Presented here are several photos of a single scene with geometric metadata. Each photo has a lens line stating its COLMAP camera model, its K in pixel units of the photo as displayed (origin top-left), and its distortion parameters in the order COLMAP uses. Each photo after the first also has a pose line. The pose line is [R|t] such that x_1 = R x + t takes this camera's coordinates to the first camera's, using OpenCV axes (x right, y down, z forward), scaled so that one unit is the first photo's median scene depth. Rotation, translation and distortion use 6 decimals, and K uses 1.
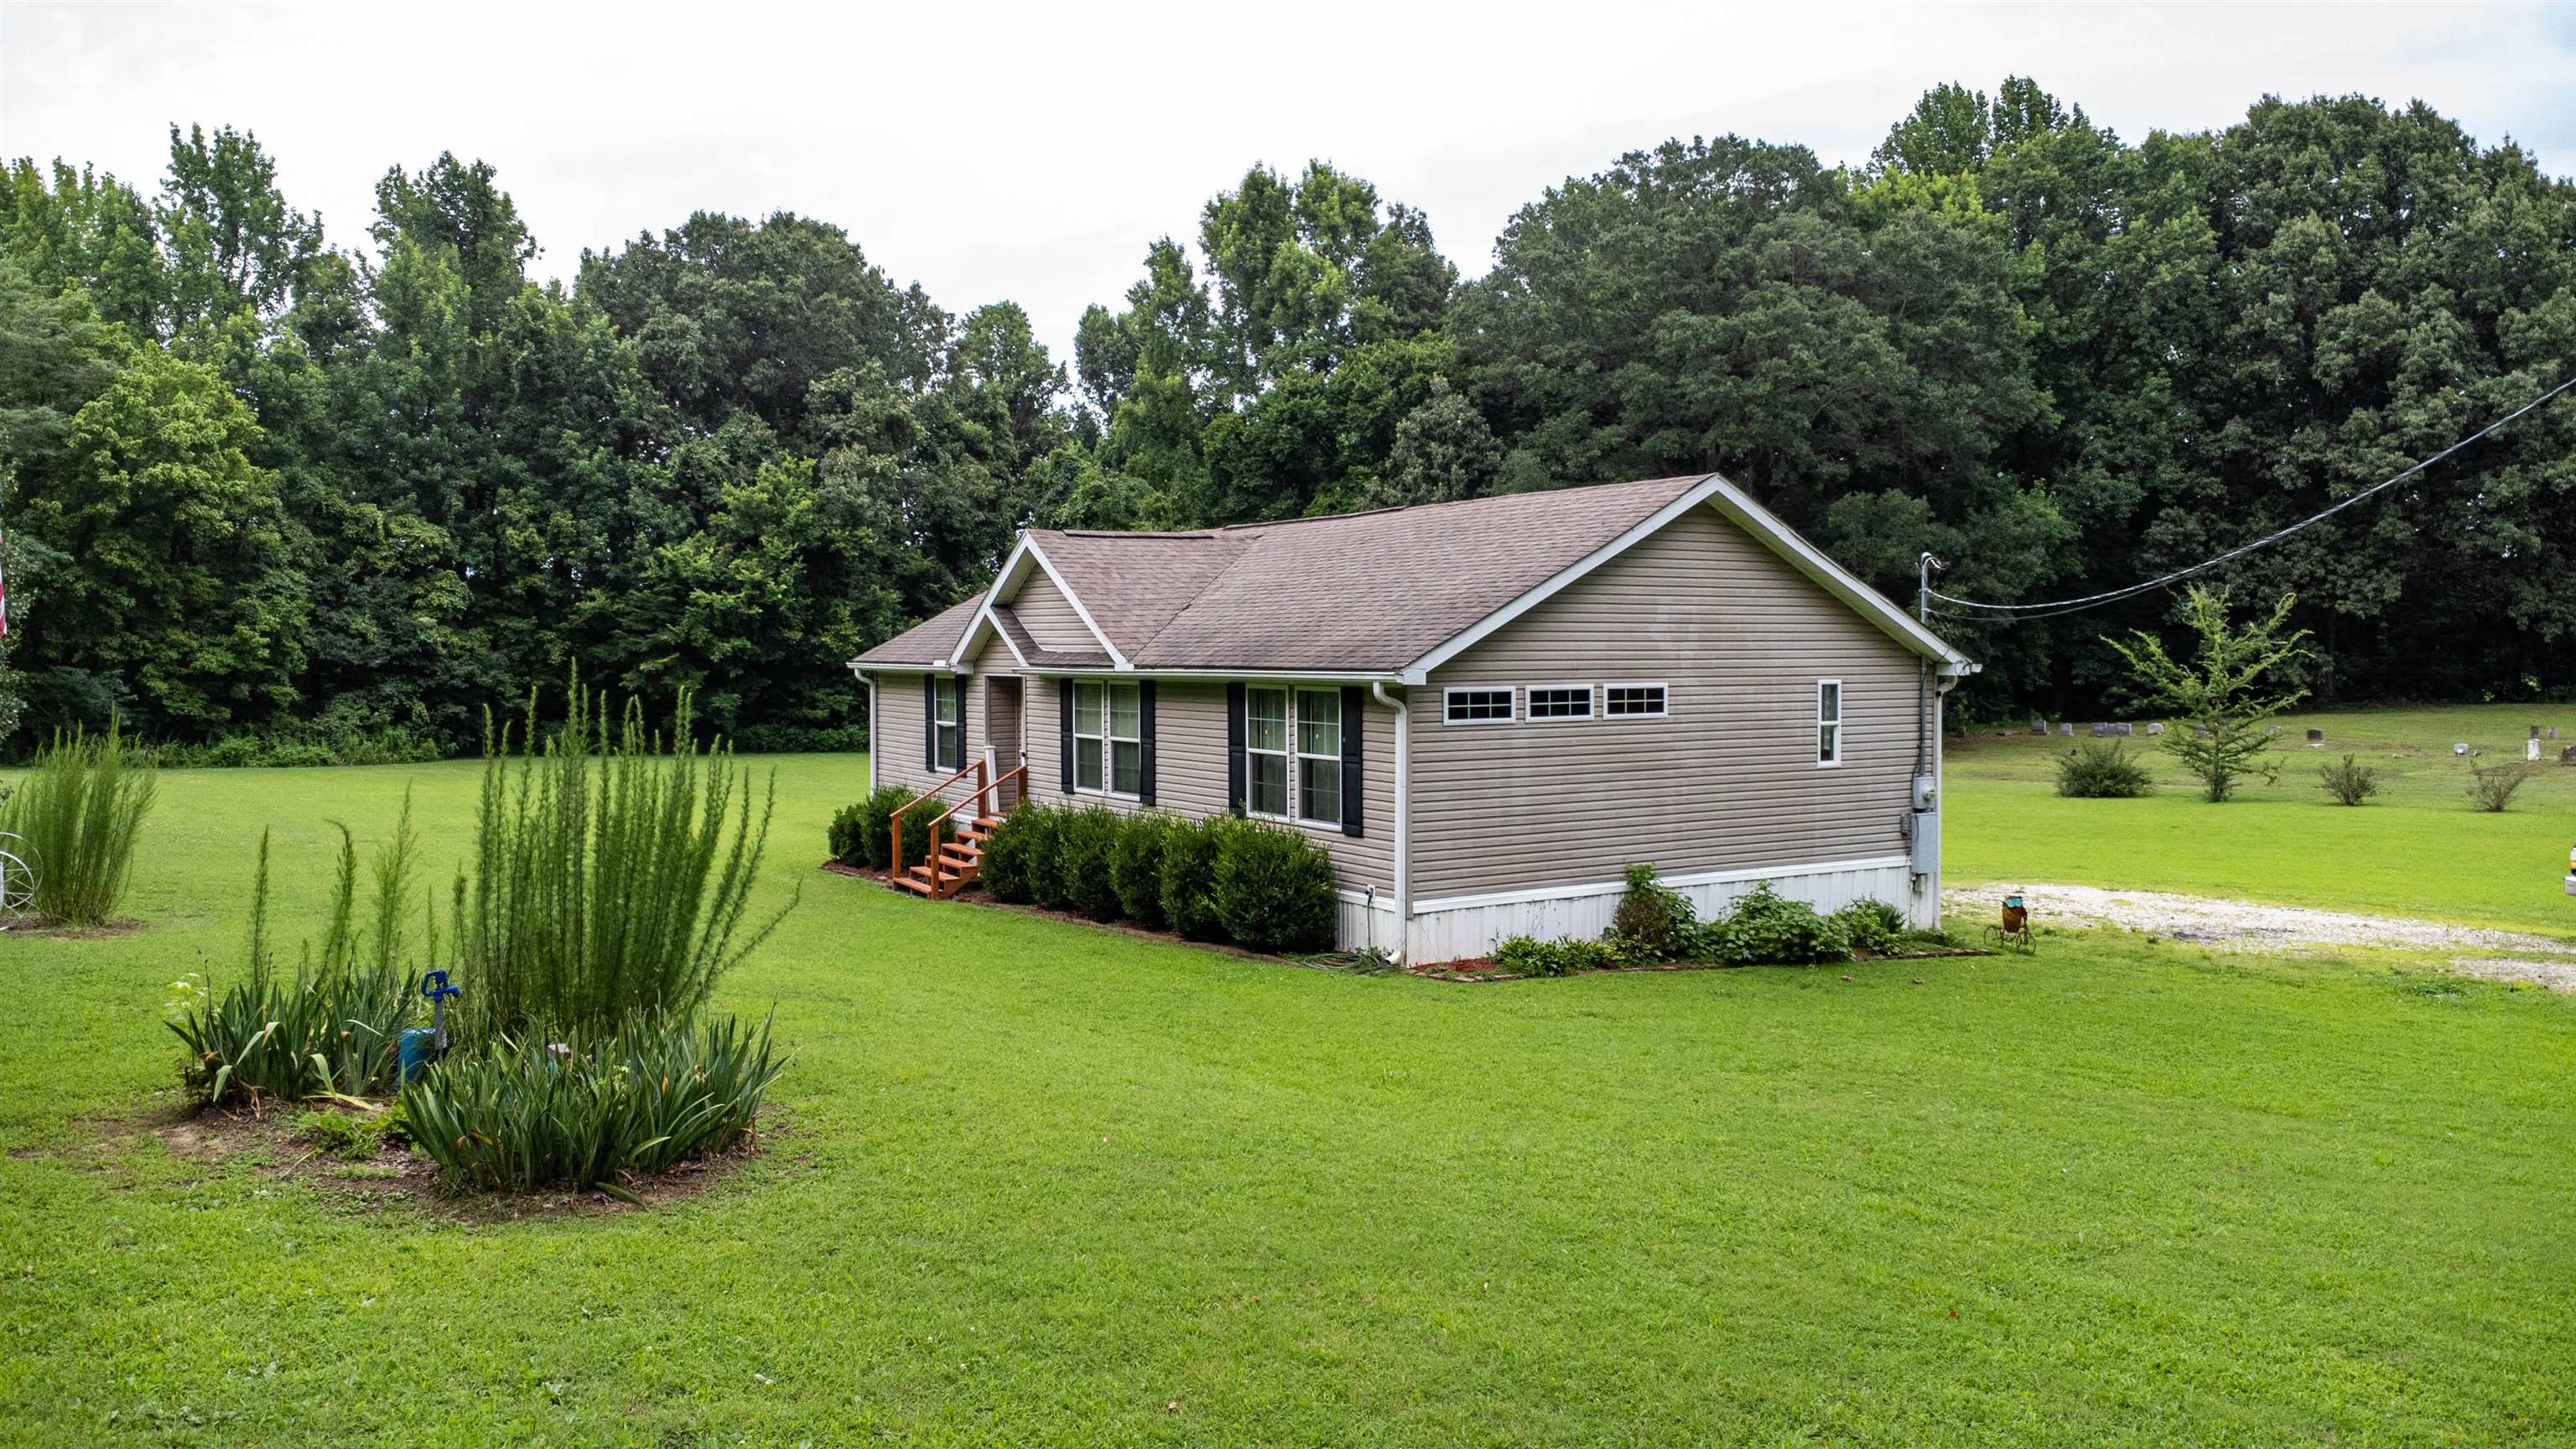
lens RADIAL K [[1868.9, 0, 1267.7], [0, 1868.9, 709.9], [0, 0, 1]] dist [0.029176, -0.046109]
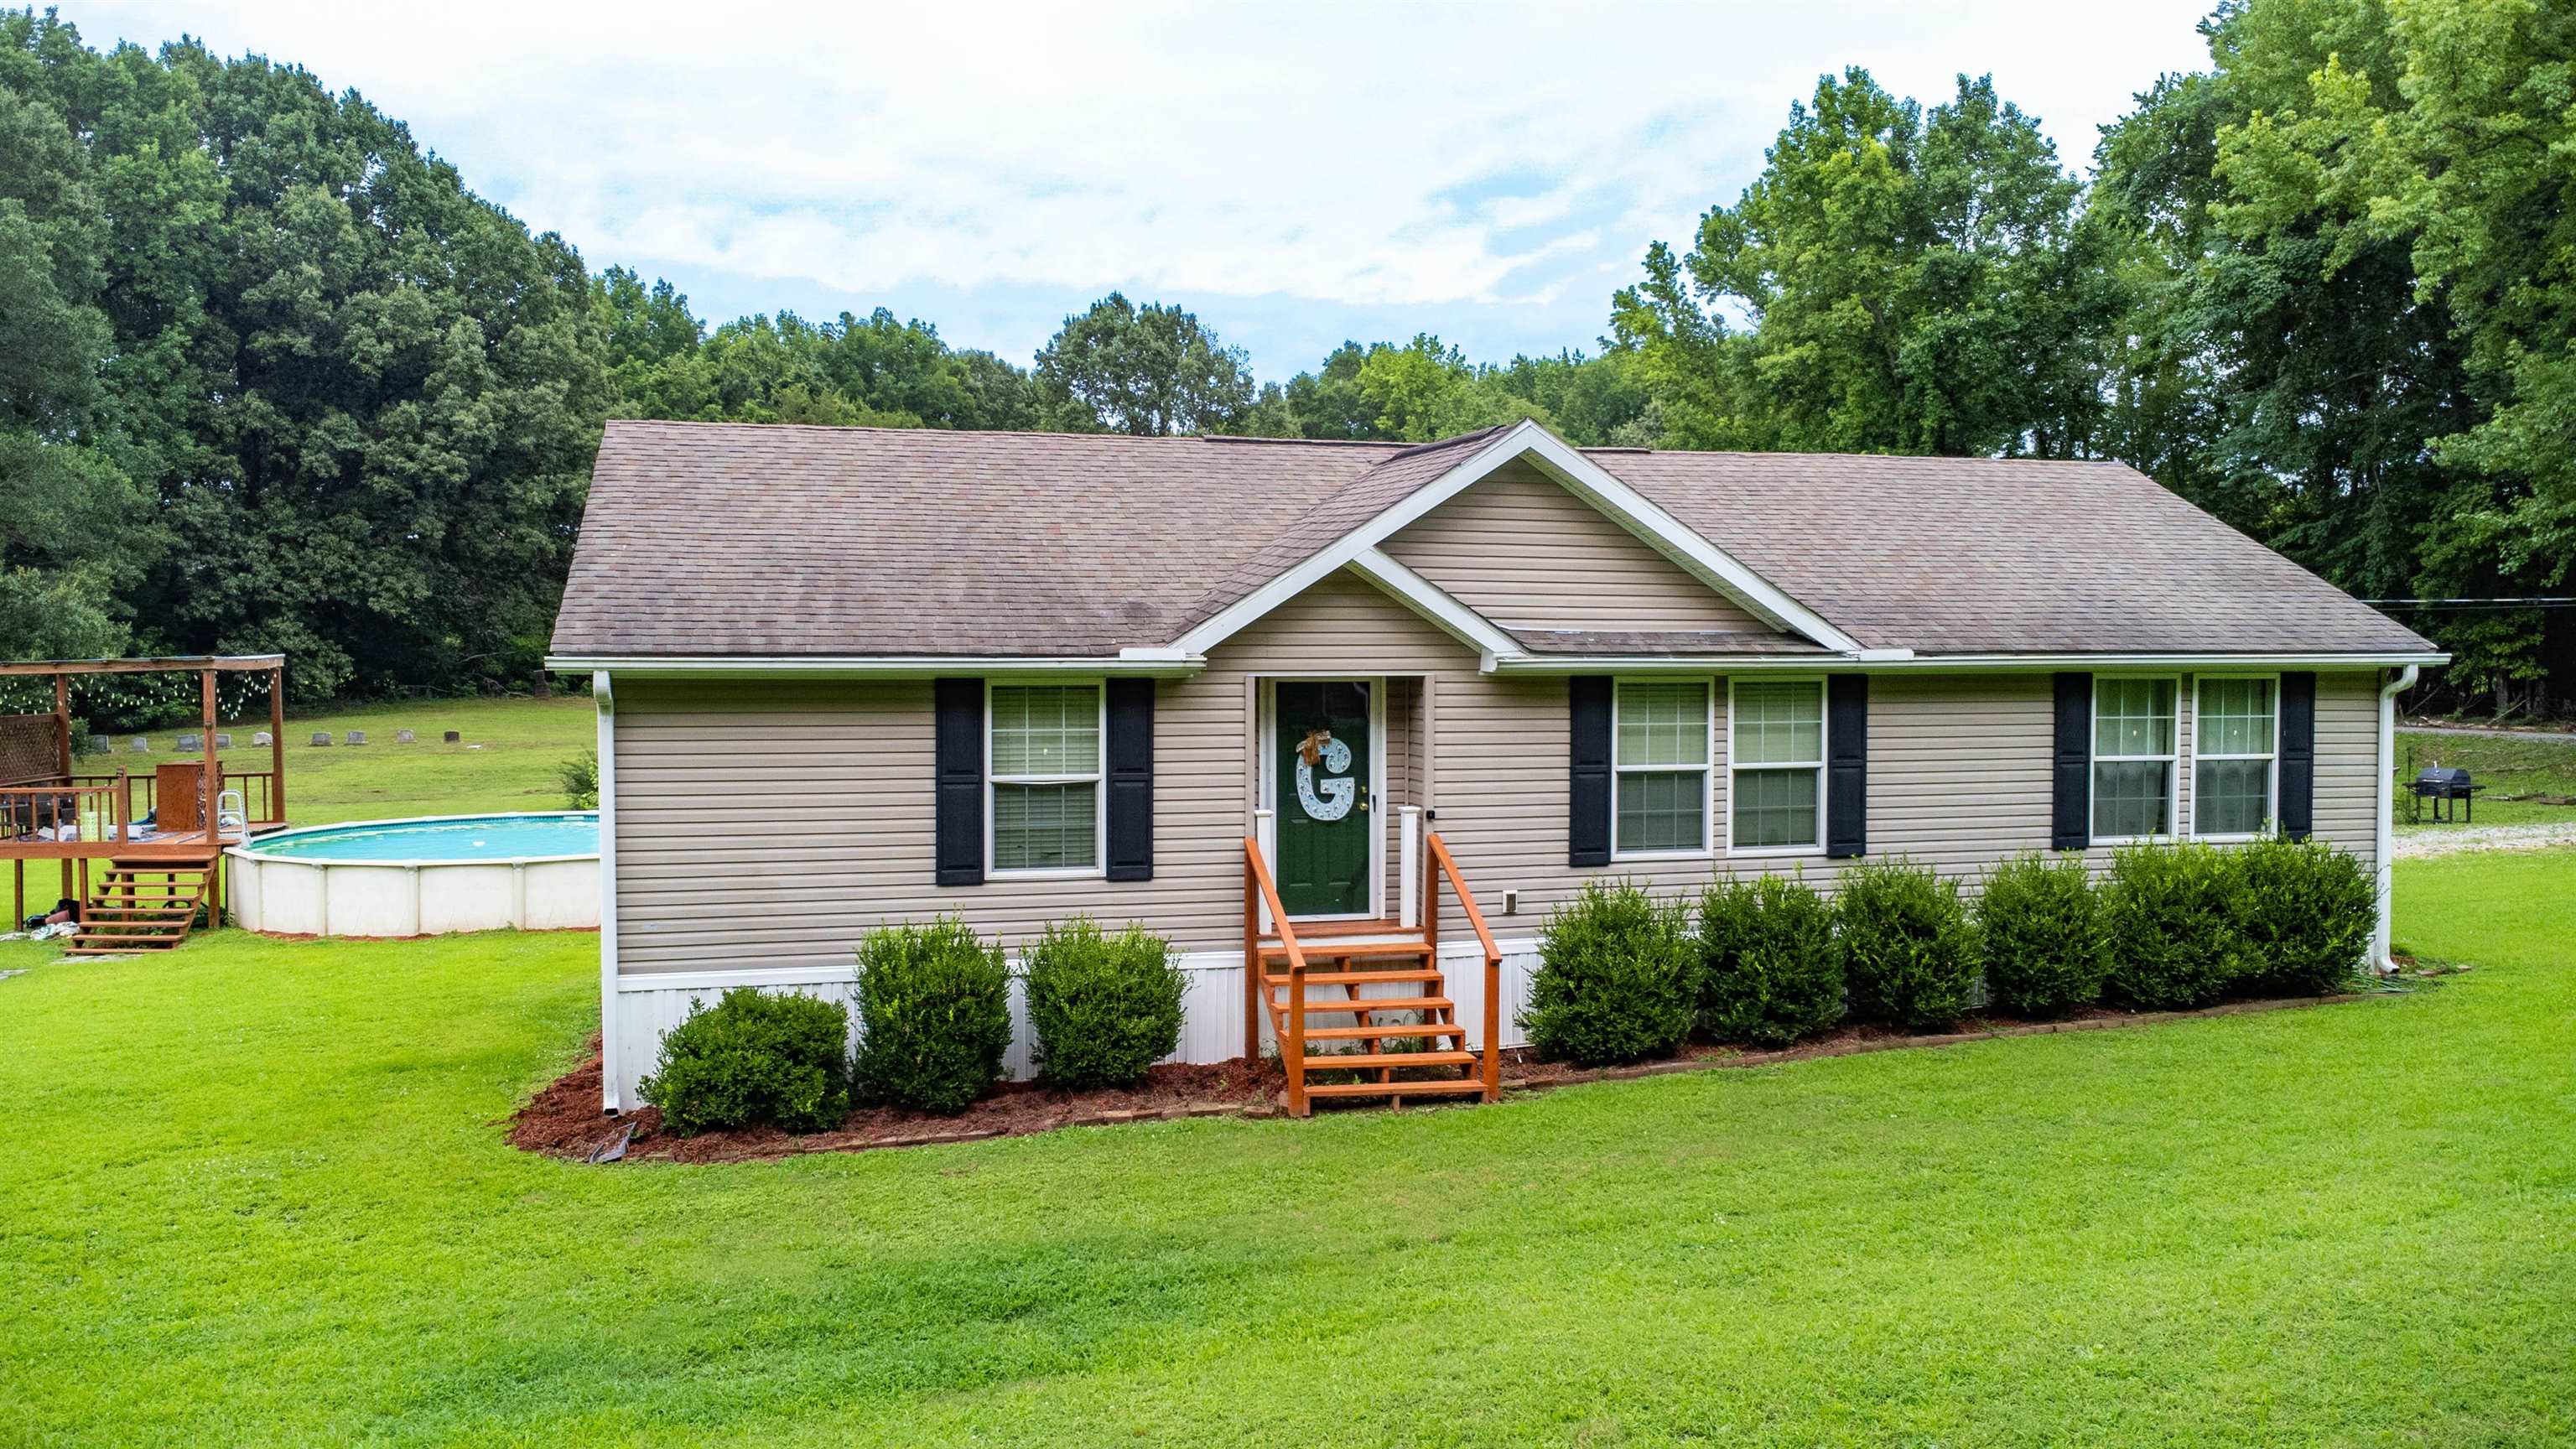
lens RADIAL K [[1868.9, 0, 1268.6], [0, 1868.9, 721.9], [0, 0, 1]] dist [0.029176, -0.046109]
pose [[0.290608, -0.035296, 0.956191, -0.235441], [0.031727, 0.999125, 0.027238, -0.007048], [-0.956316, 0.022421, 0.291473, 0.305499]]
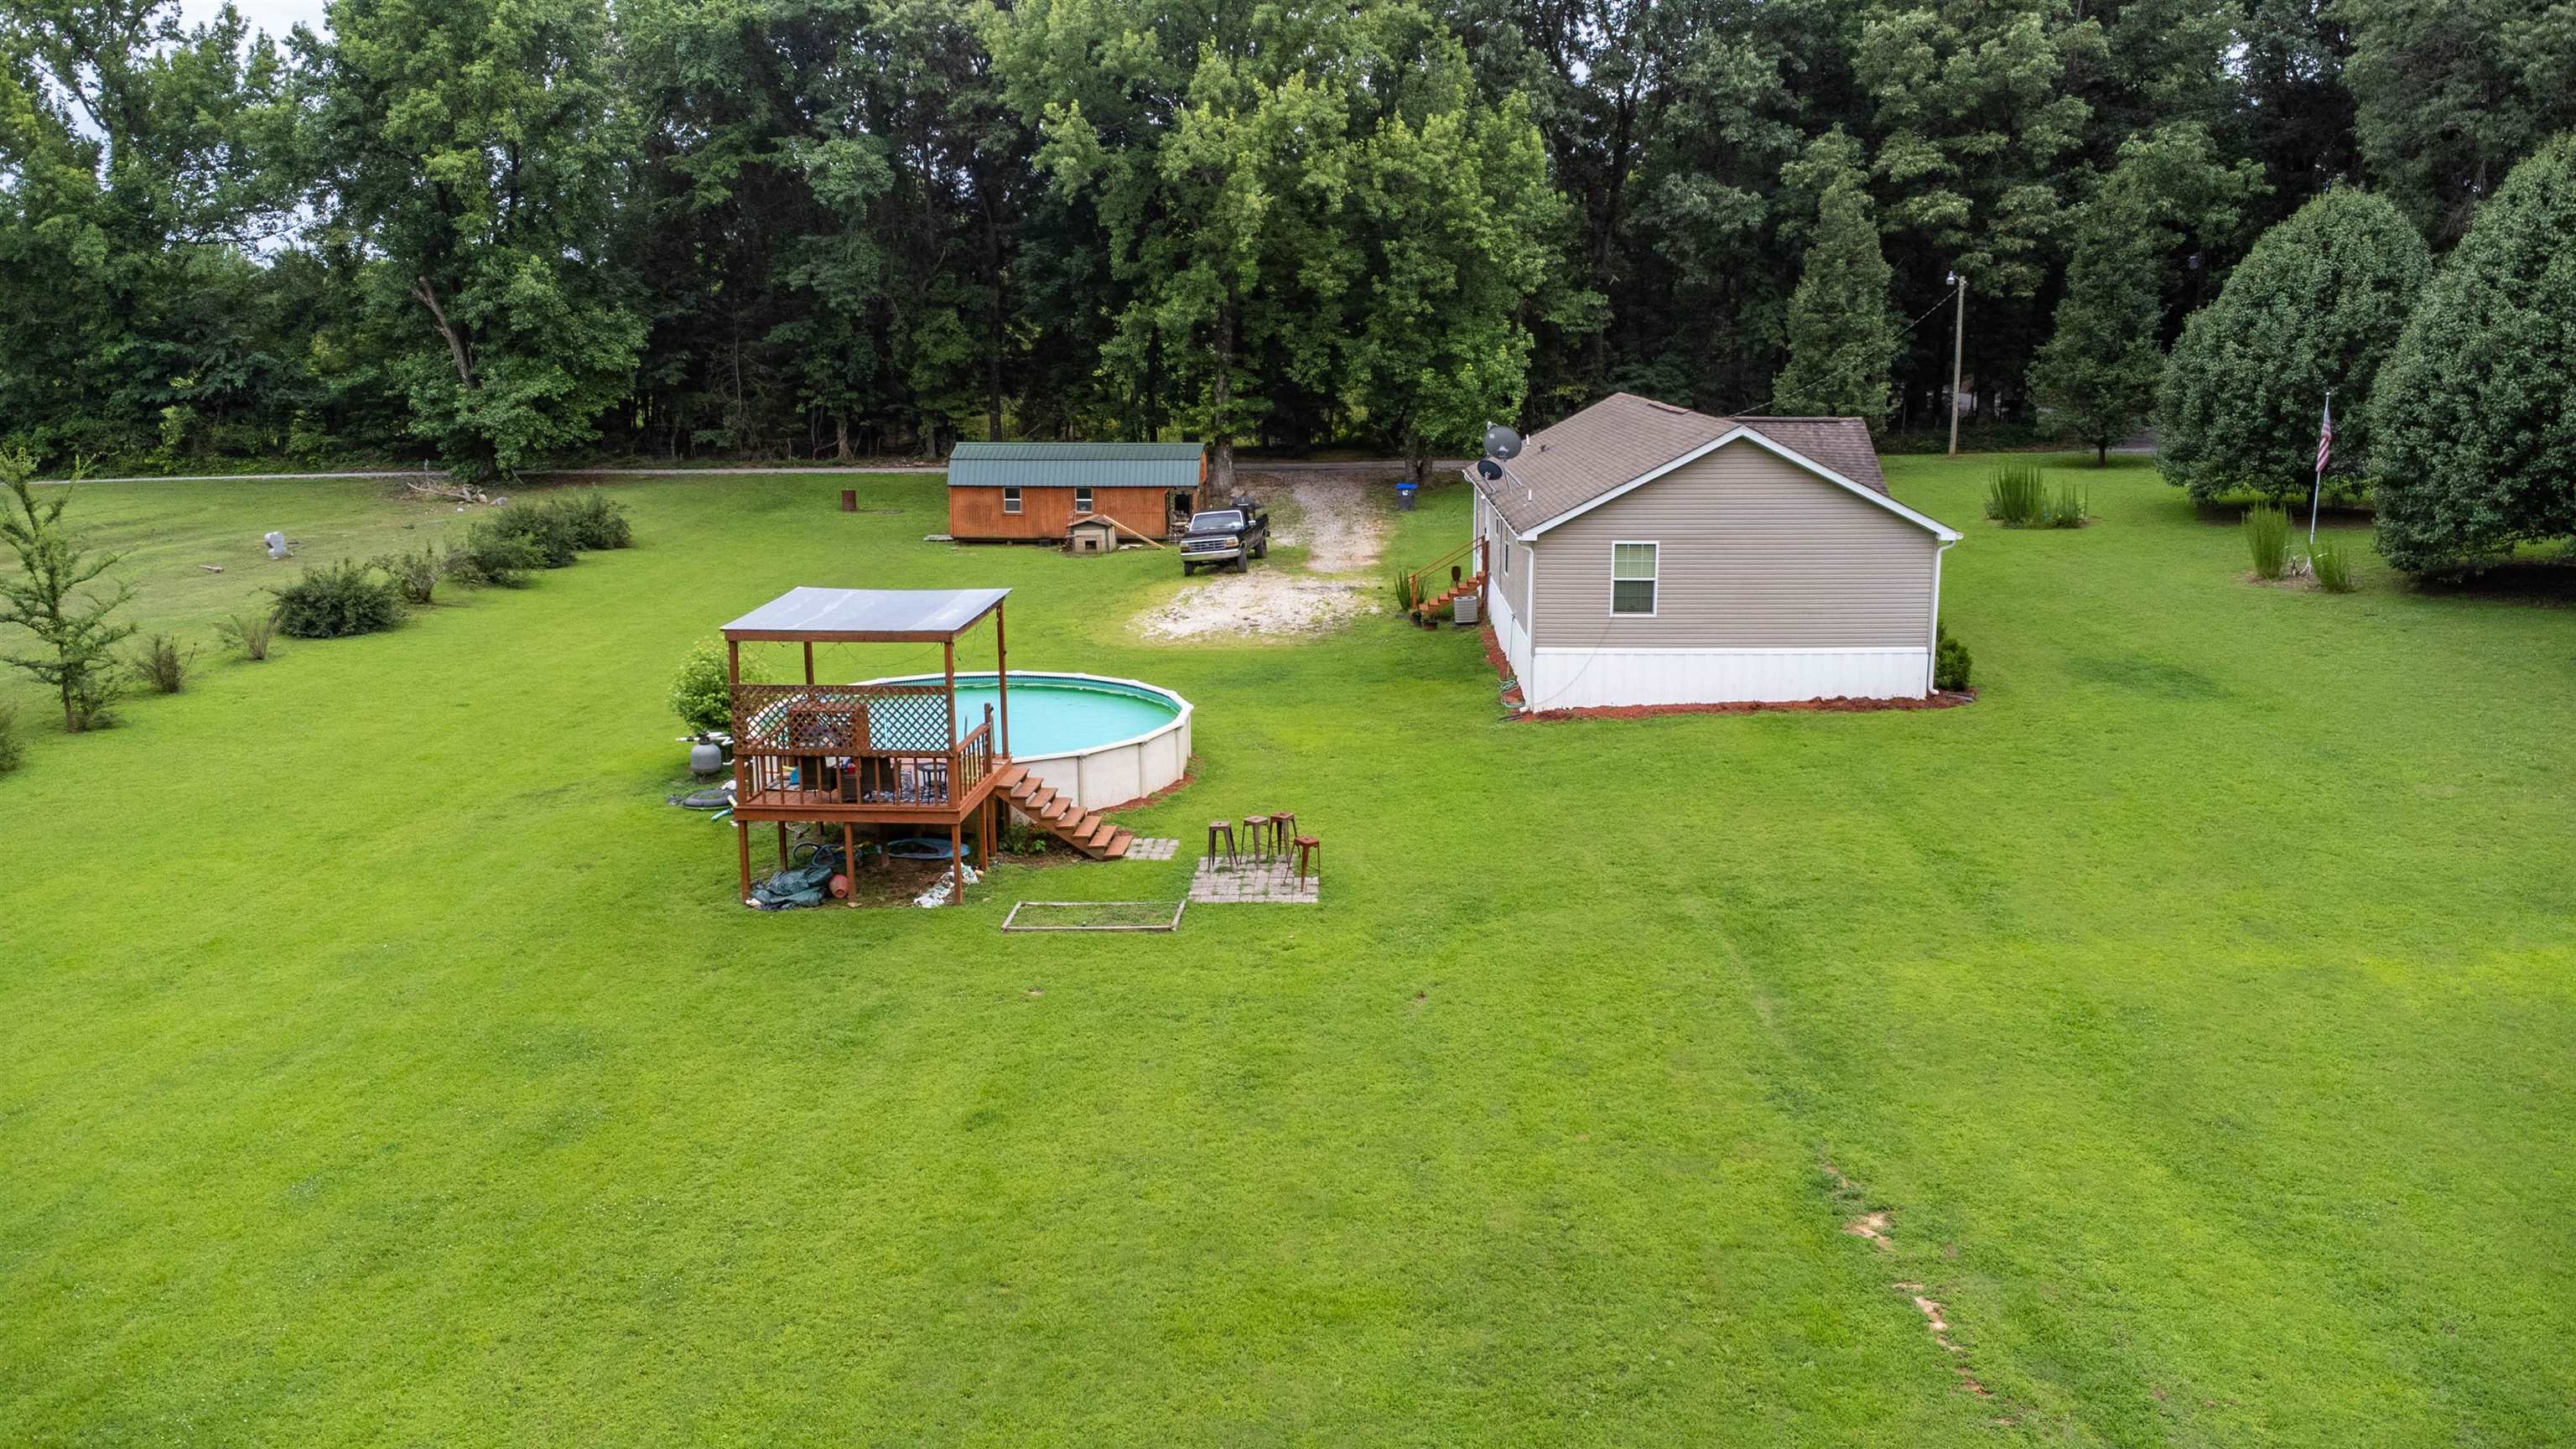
lens RADIAL K [[1868.9, 0, 1272.3], [0, 1868.9, 717.1], [0, 0, 1]] dist [0.029176, -0.046109]
pose [[-0.835417, -0.106393, 0.539220, -0.209015], [0.027800, 0.971649, 0.234787, -0.082344], [-0.548913, 0.211135, -0.808775, 0.909343]]
